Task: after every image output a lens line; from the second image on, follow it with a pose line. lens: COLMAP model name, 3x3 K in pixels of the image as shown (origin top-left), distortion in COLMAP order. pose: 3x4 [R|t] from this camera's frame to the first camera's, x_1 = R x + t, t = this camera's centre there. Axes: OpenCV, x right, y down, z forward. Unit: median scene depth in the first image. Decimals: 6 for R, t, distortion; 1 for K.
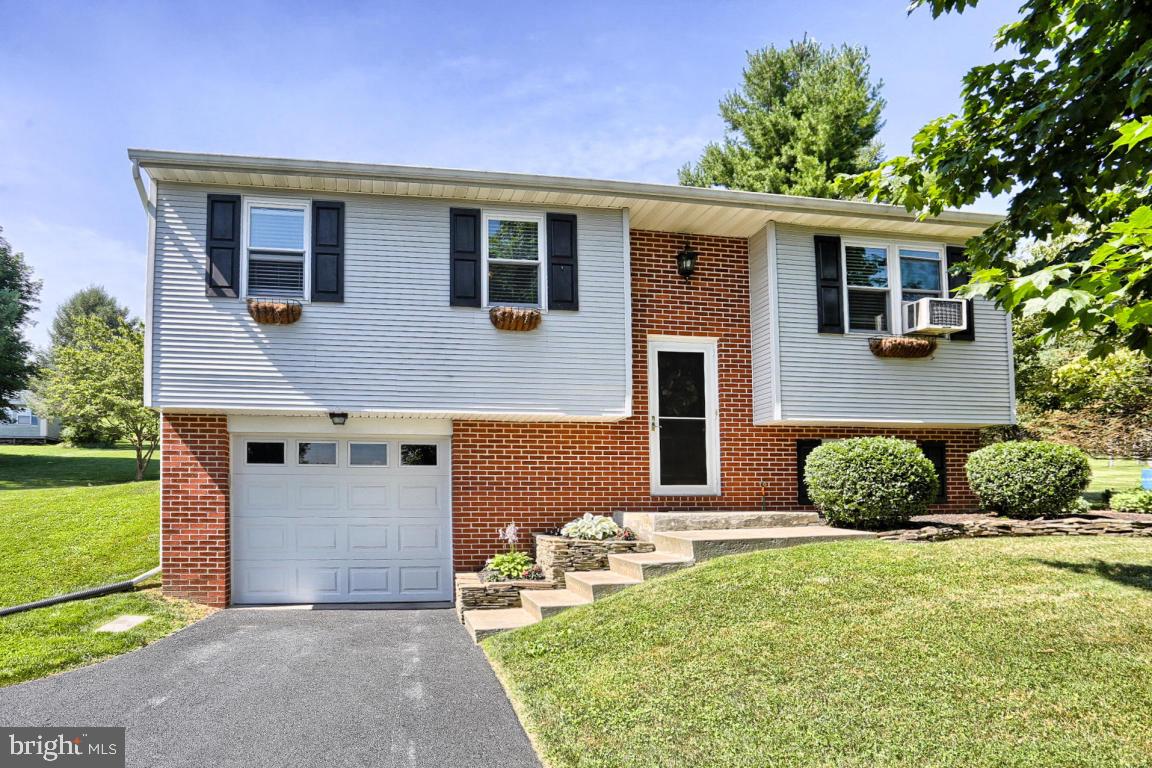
lens RADIAL K [[674.2, 0, 573.5], [0, 674.2, 423.7], [0, 0, 1]] dist [-0.041604, 0.011664]
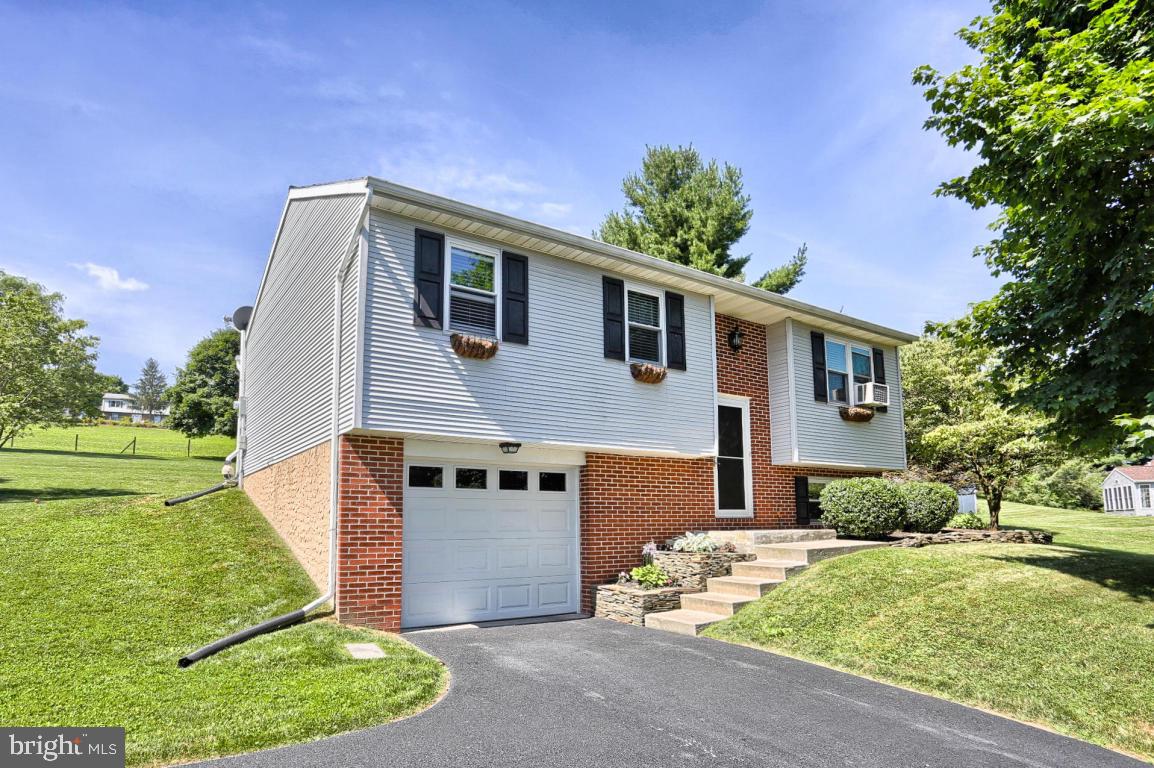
lens RADIAL K [[674.2, 0, 619.0], [0, 674.2, 392.7], [0, 0, 1]] dist [-0.034667, 0.002377]
pose [[0.889903, 0.082532, 0.448620, -0.652237], [-0.047065, 0.994860, -0.089662, -0.006389], [-0.453714, 0.058677, 0.889213, -0.065285]]
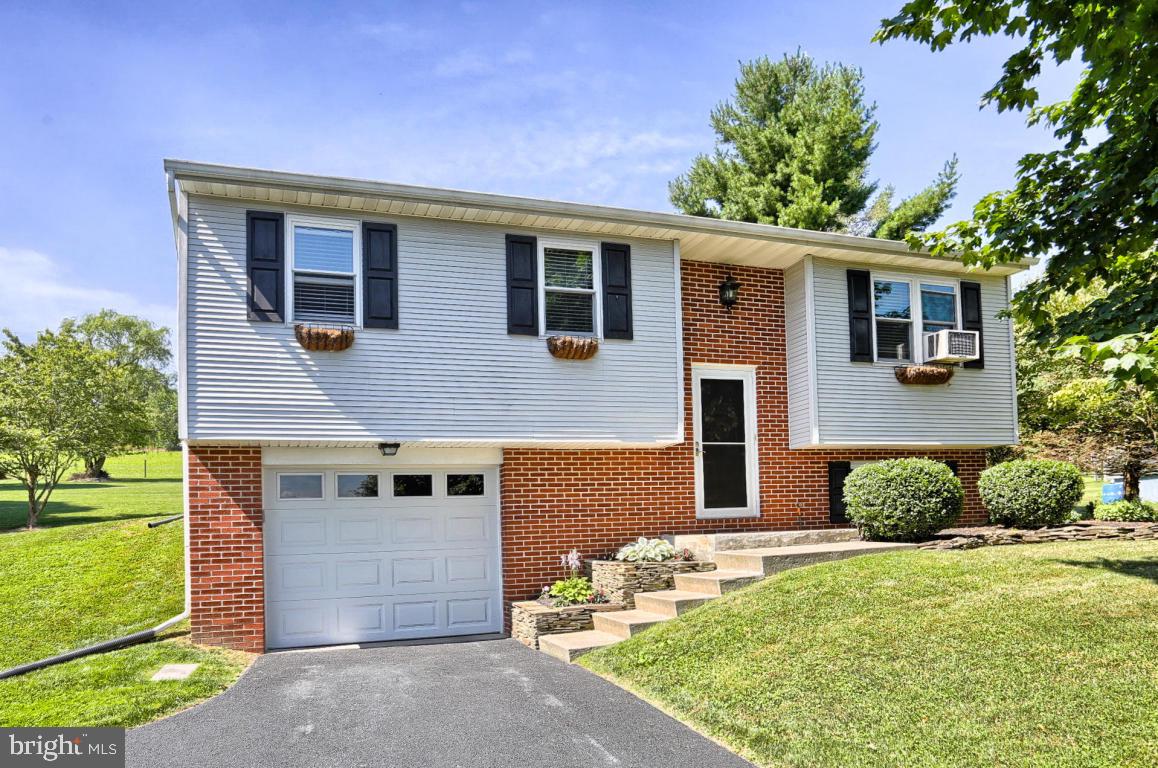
lens RADIAL K [[762.2, 0, 636.7], [0, 762.2, 461.6], [0, 0, 1]] dist [-0.017546, 0.001229]
pose [[0.984355, -0.018391, 0.175236, -0.184003], [0.015449, 0.999716, 0.018136, -0.003545], [-0.175520, -0.015145, 0.984359, -0.133848]]
